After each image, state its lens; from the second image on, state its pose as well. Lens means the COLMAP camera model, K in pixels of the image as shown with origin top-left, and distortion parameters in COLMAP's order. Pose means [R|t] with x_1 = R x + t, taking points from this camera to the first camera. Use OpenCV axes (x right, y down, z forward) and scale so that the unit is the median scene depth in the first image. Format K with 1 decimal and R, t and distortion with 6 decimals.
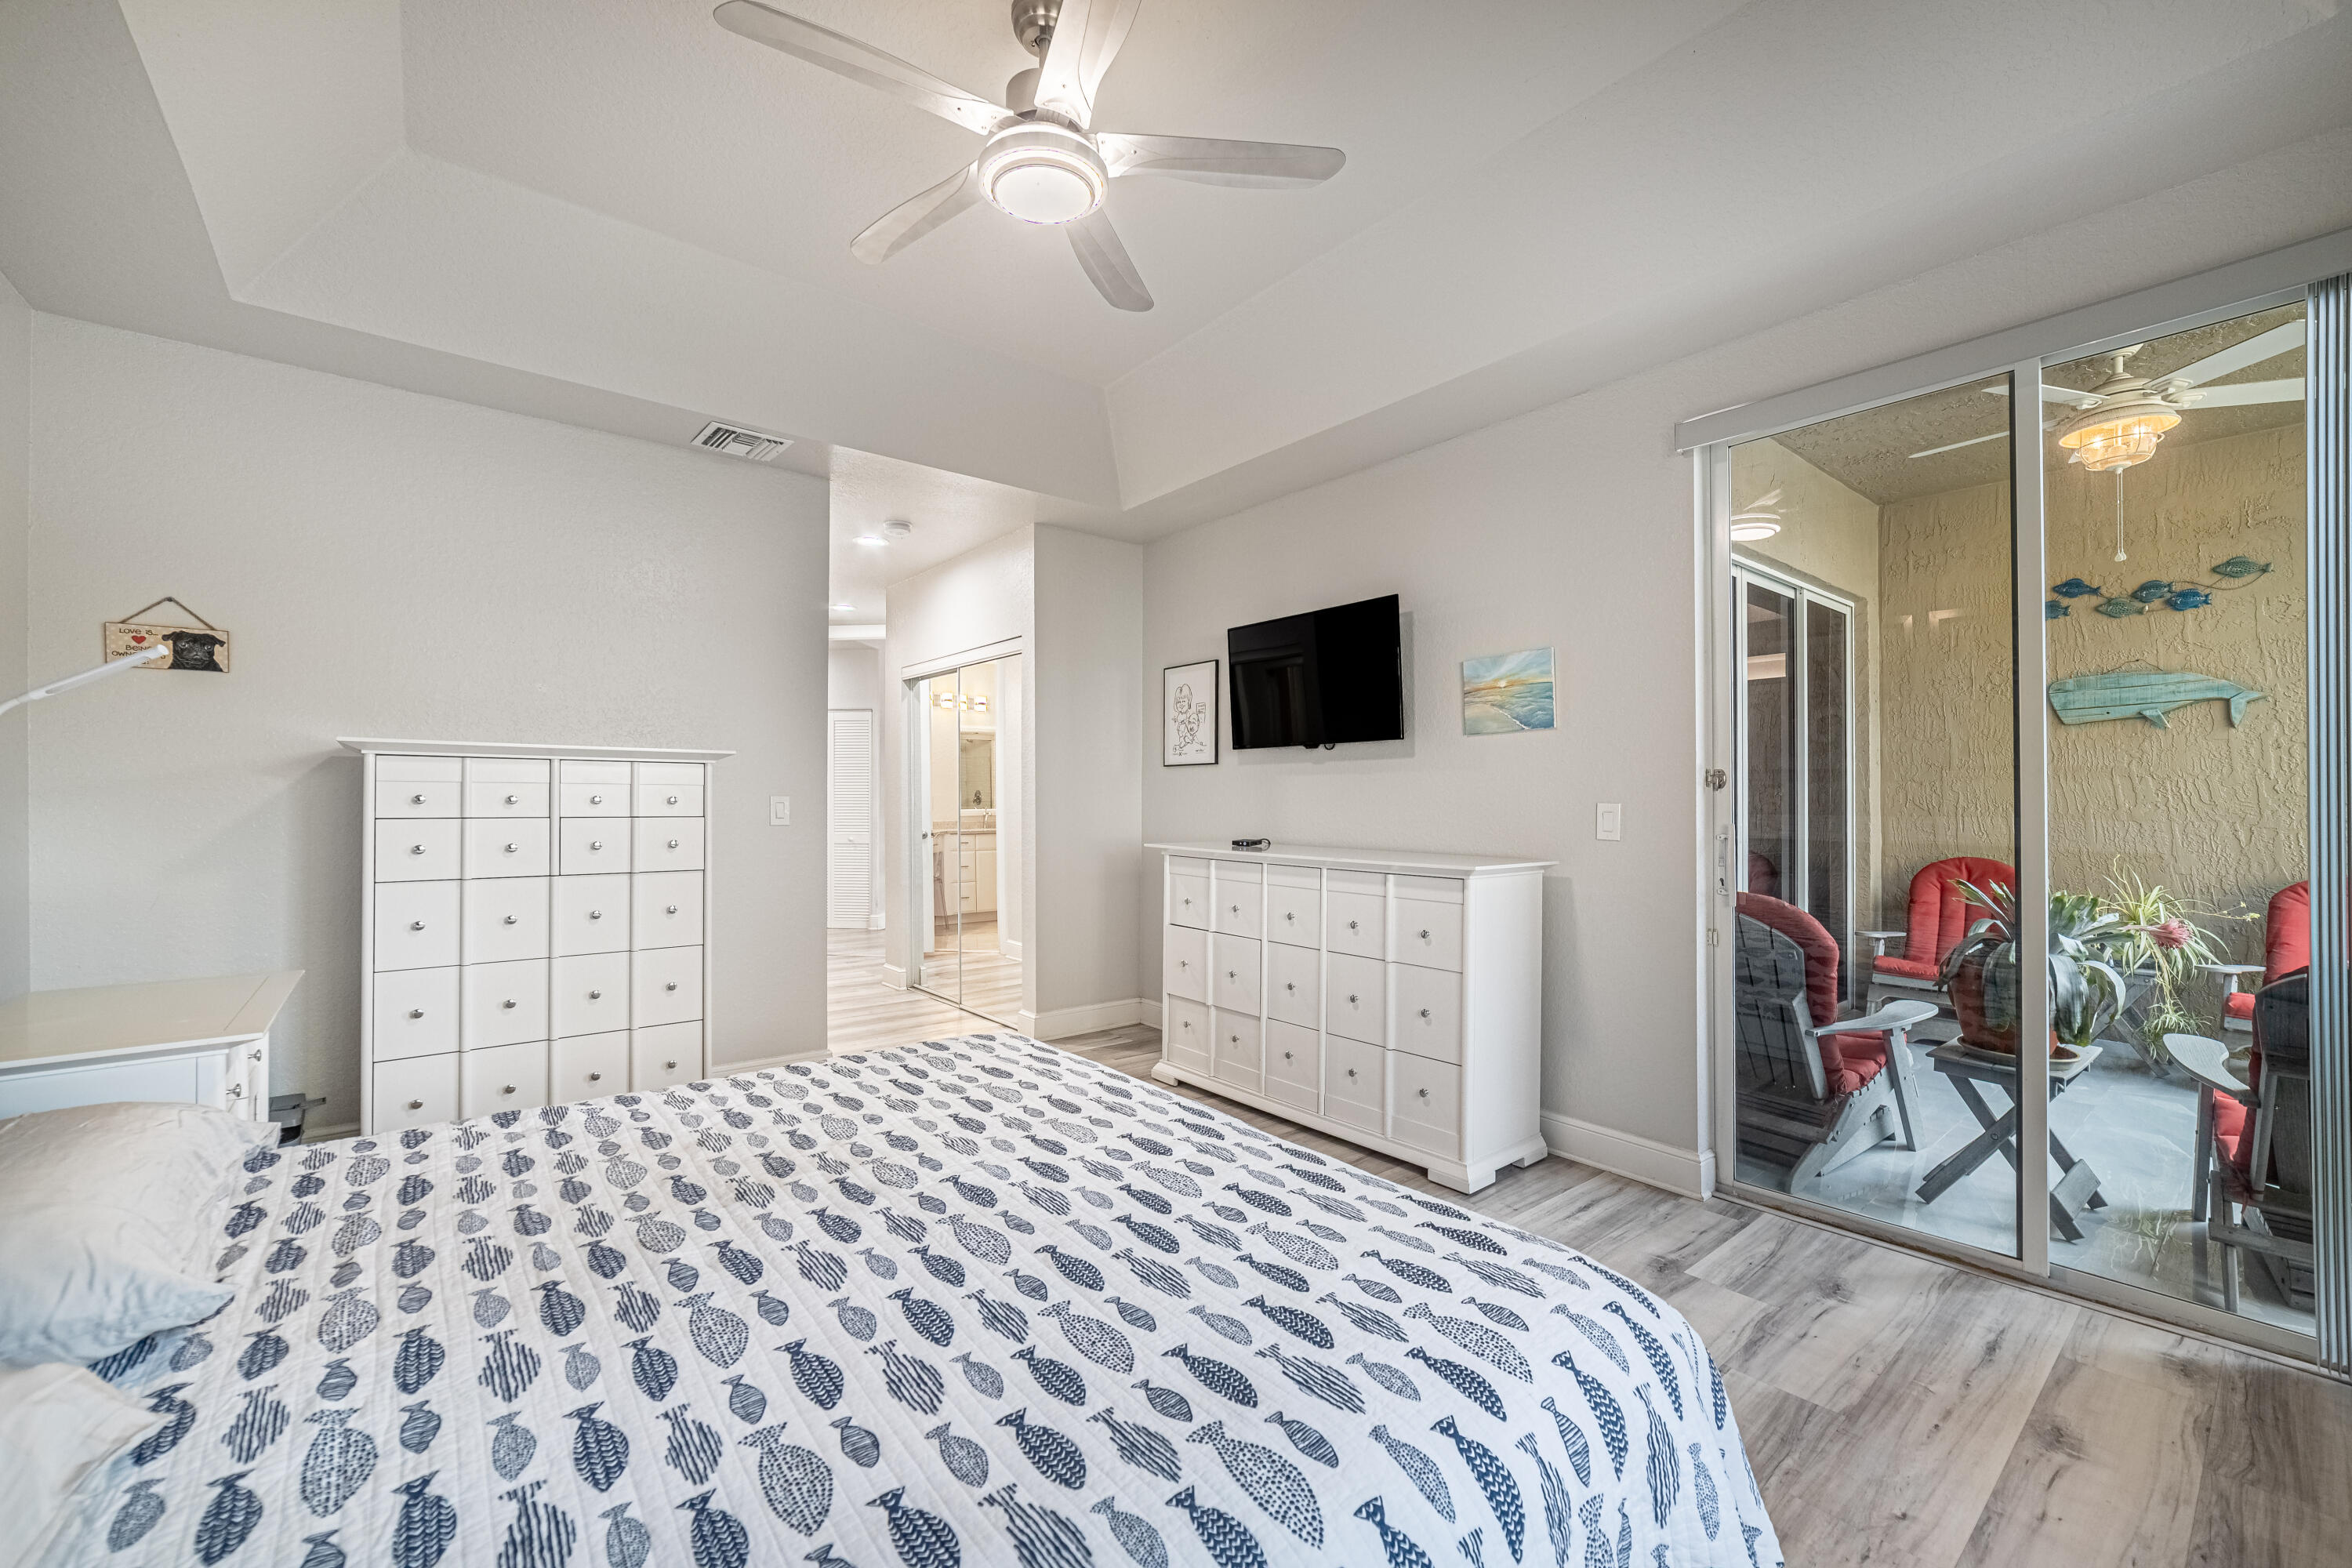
lens RADIAL K [[924.4, 0, 1168.6], [0, 924.4, 789.6], [0, 0, 1]] dist [-0.009785, 0.001080]
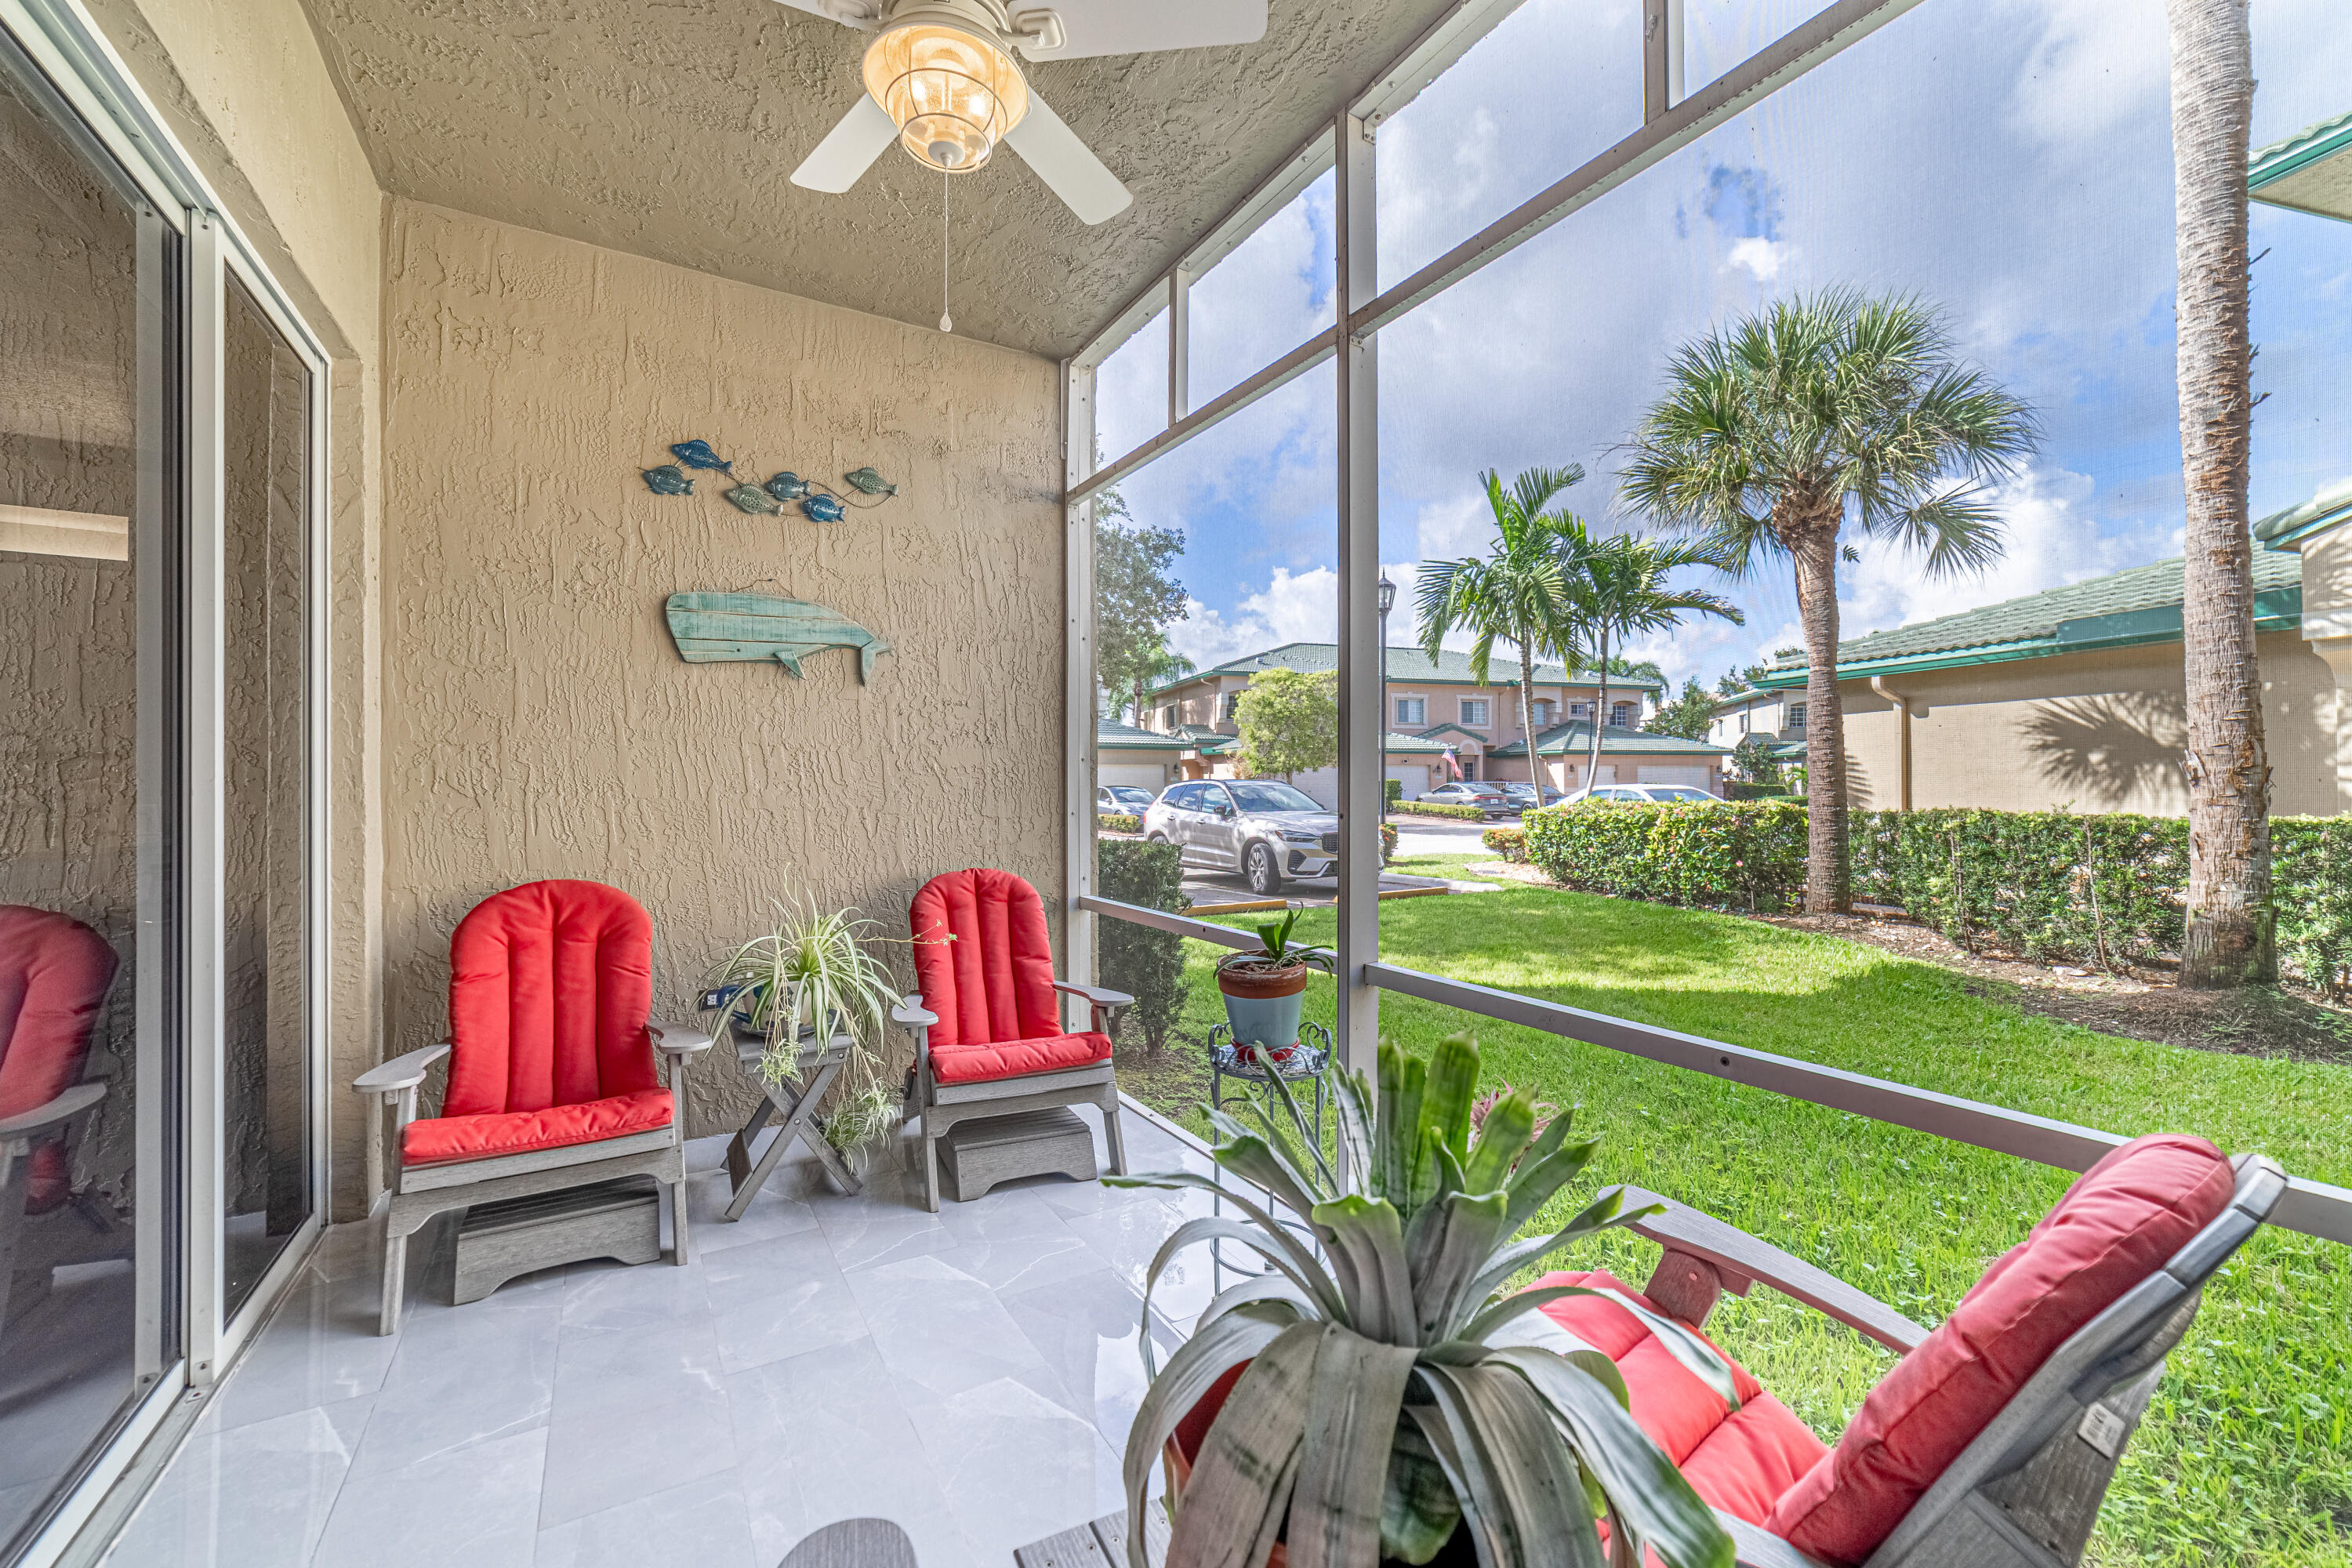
lens RADIAL K [[924.4, 0, 1169.4], [0, 924.4, 785.7], [0, 0, 1]] dist [-0.009785, 0.001080]
pose [[0.142676, 0.000483, 0.989769, 0.398671], [-0.006337, 0.999980, 0.000425, 0.014612], [-0.989749, -0.006333, 0.142676, 0.590695]]
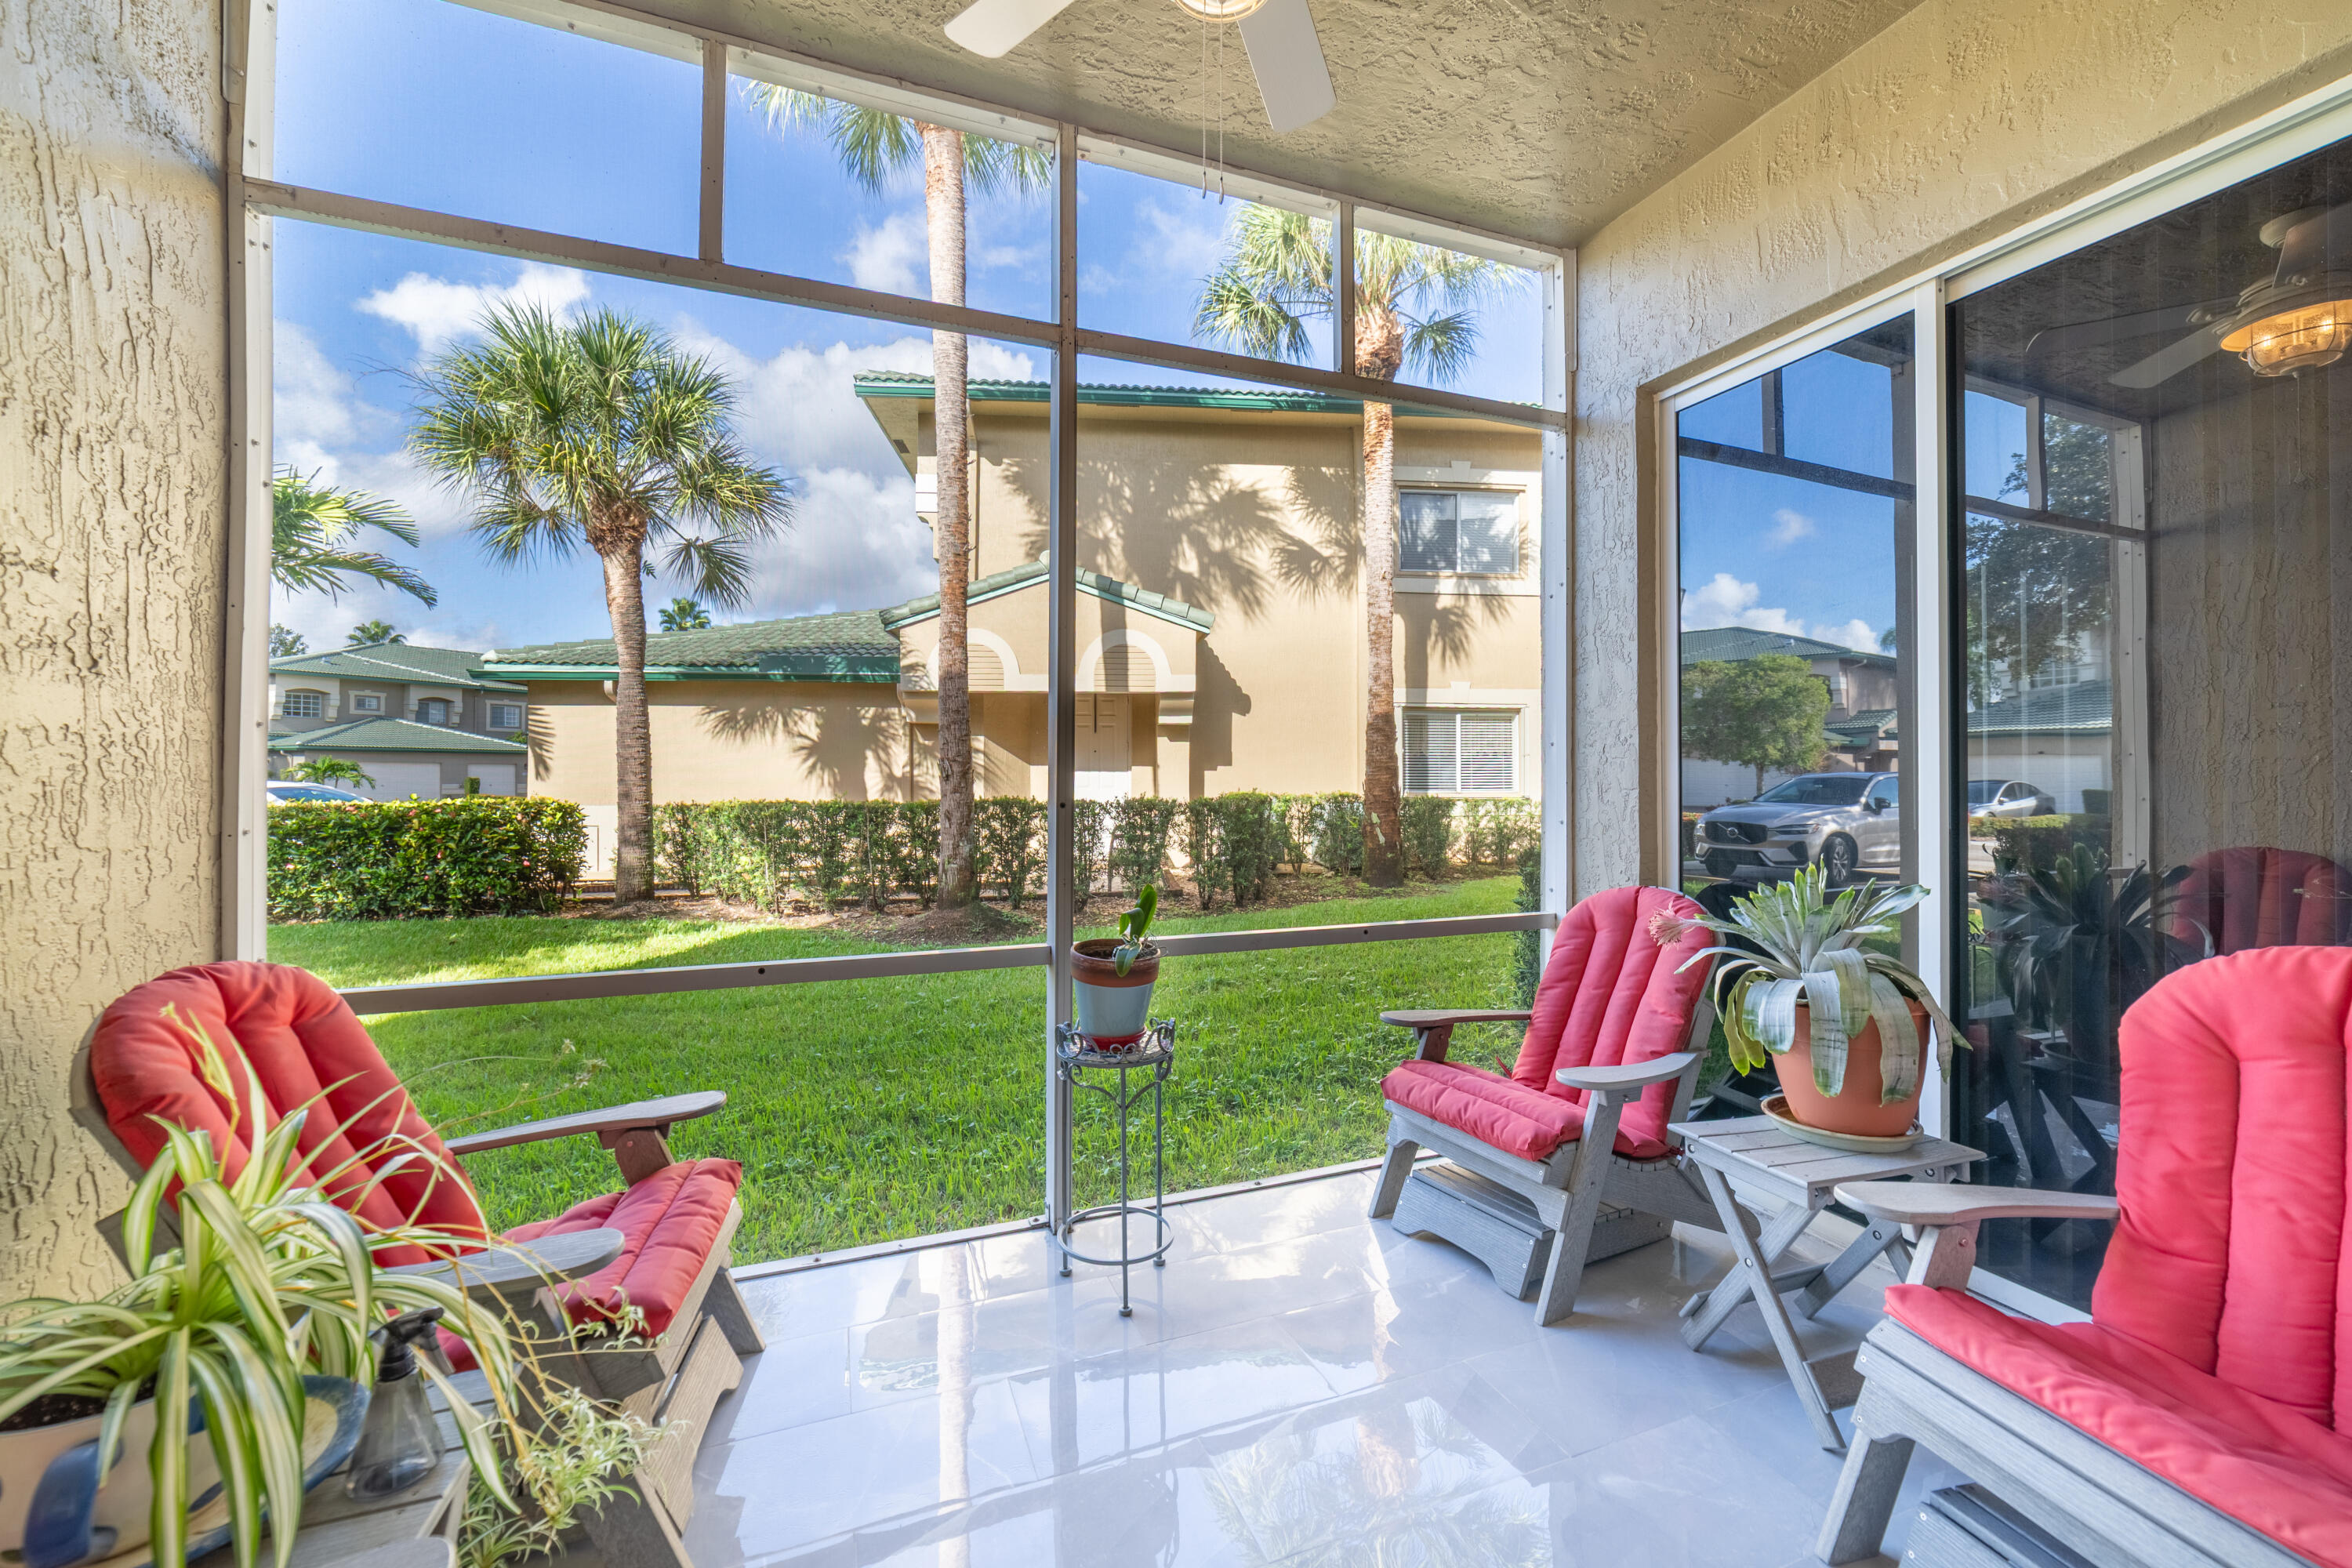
lens RADIAL K [[924.4, 0, 1173.5], [0, 924.4, 775.1], [0, 0, 1]] dist [-0.009785, 0.001080]
pose [[-0.946195, 0.005543, 0.323550, 0.687576], [0.001355, 0.999912, -0.013167, 0.020782], [-0.323594, -0.012020, -0.946120, 1.039321]]
